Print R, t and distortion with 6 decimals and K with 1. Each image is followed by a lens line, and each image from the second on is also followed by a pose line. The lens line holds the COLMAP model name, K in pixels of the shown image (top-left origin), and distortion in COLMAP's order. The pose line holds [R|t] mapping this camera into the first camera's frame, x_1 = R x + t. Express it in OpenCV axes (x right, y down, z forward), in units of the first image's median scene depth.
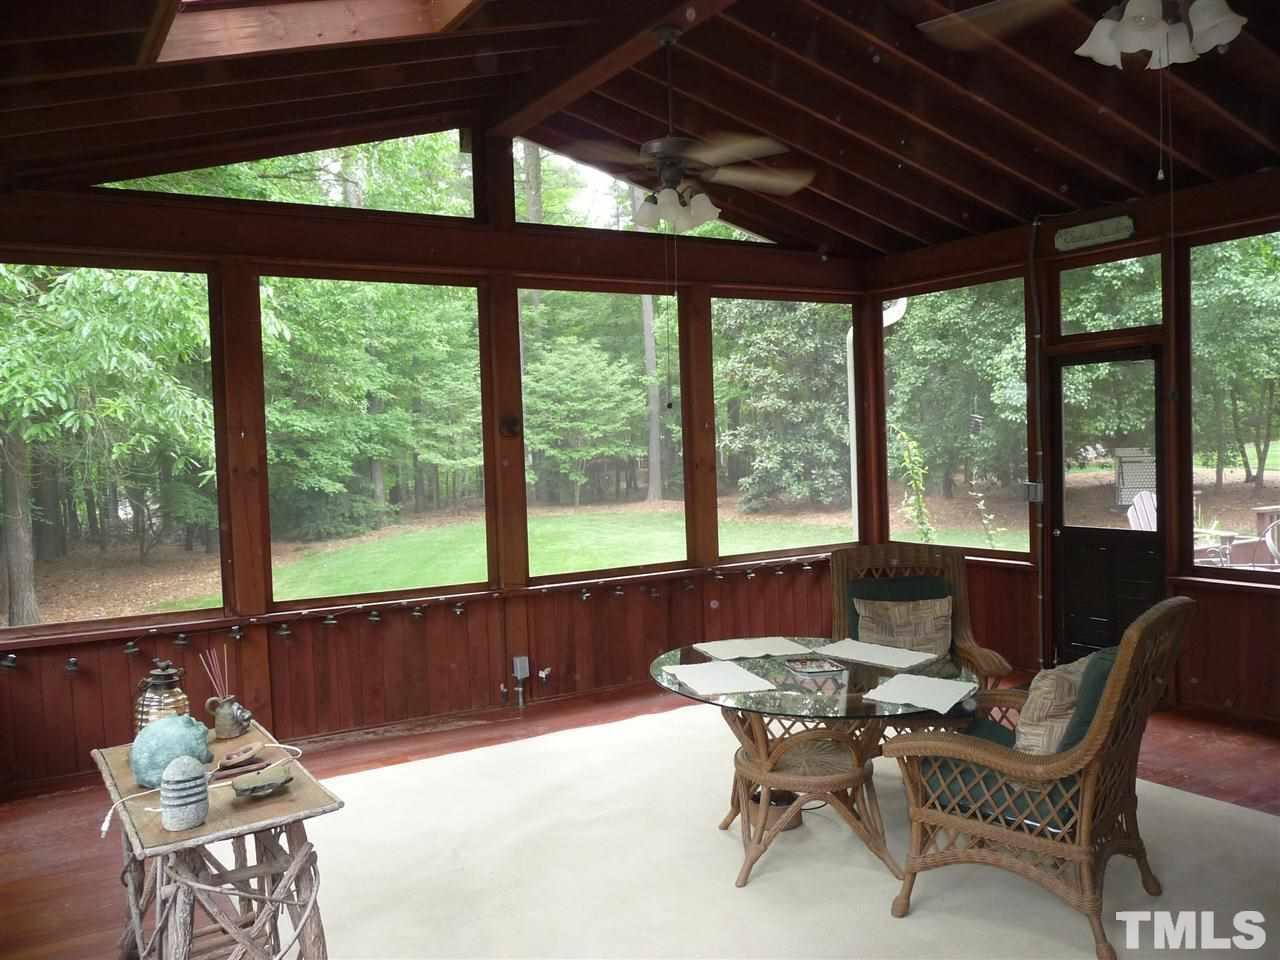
lens RADIAL K [[1085.7, 0, 640.0], [0, 1085.7, 480.0], [0, 0, 1]] dist [-0.045925, 0.042168]
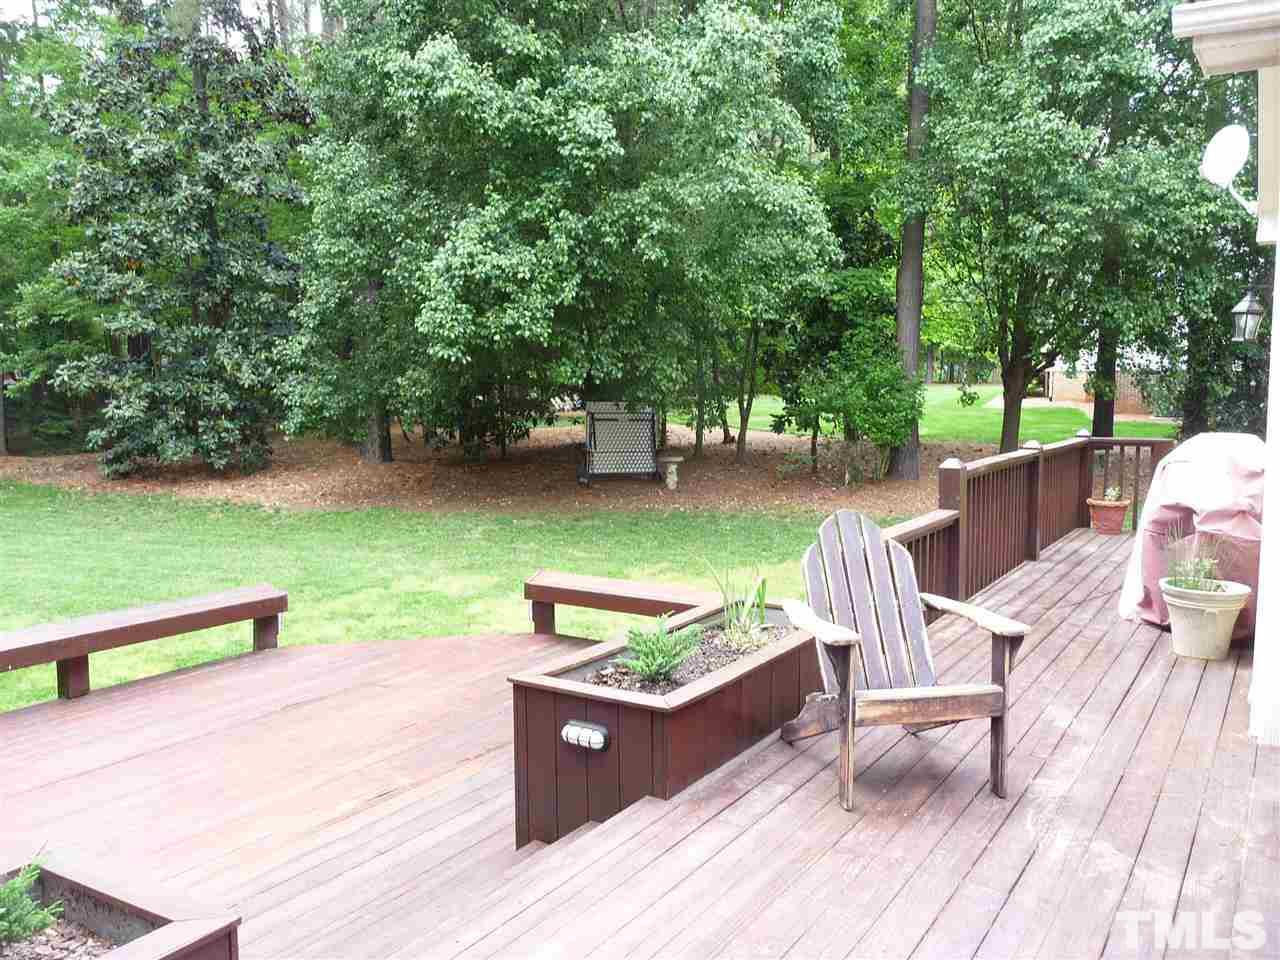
lens RADIAL K [[1072.9, 0, 655.8], [0, 1072.9, 482.1], [0, 0, 1]] dist [-0.041445, 0.012730]
pose [[0.890249, -0.007338, 0.455415, 0.108525], [-0.017201, 0.998615, 0.049714, -0.009100], [-0.455149, -0.052091, 0.888890, 0.233387]]
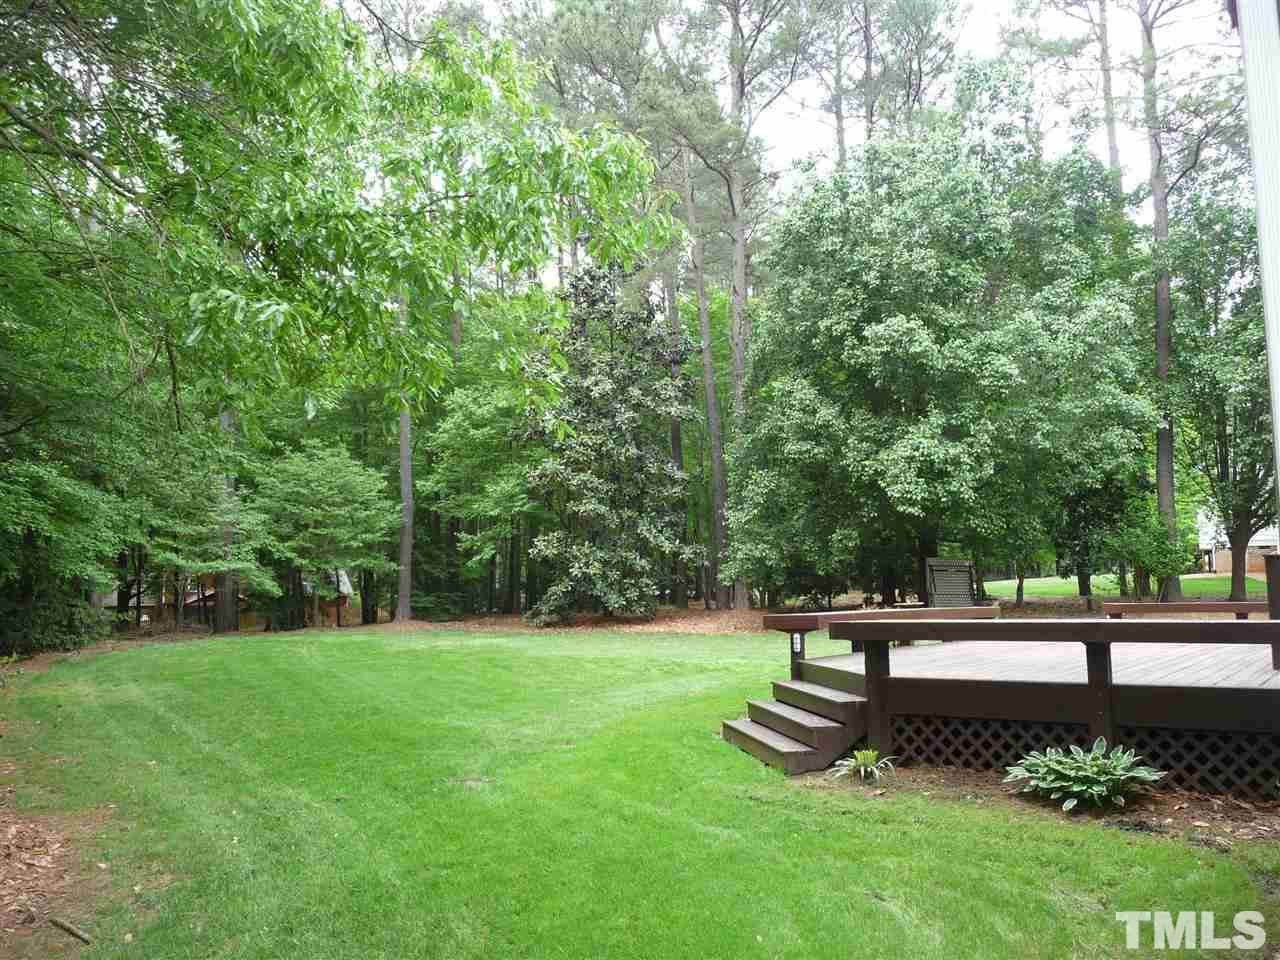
lens RADIAL K [[1085.7, 0, 640.0], [0, 1085.7, 480.0], [0, 0, 1]] dist [-0.045925, 0.042168]
pose [[0.917362, 0.066803, 0.392409, -0.222218], [-0.005210, 0.987748, -0.155973, 0.055695], [-0.398021, 0.141039, 0.906470, 0.097570]]
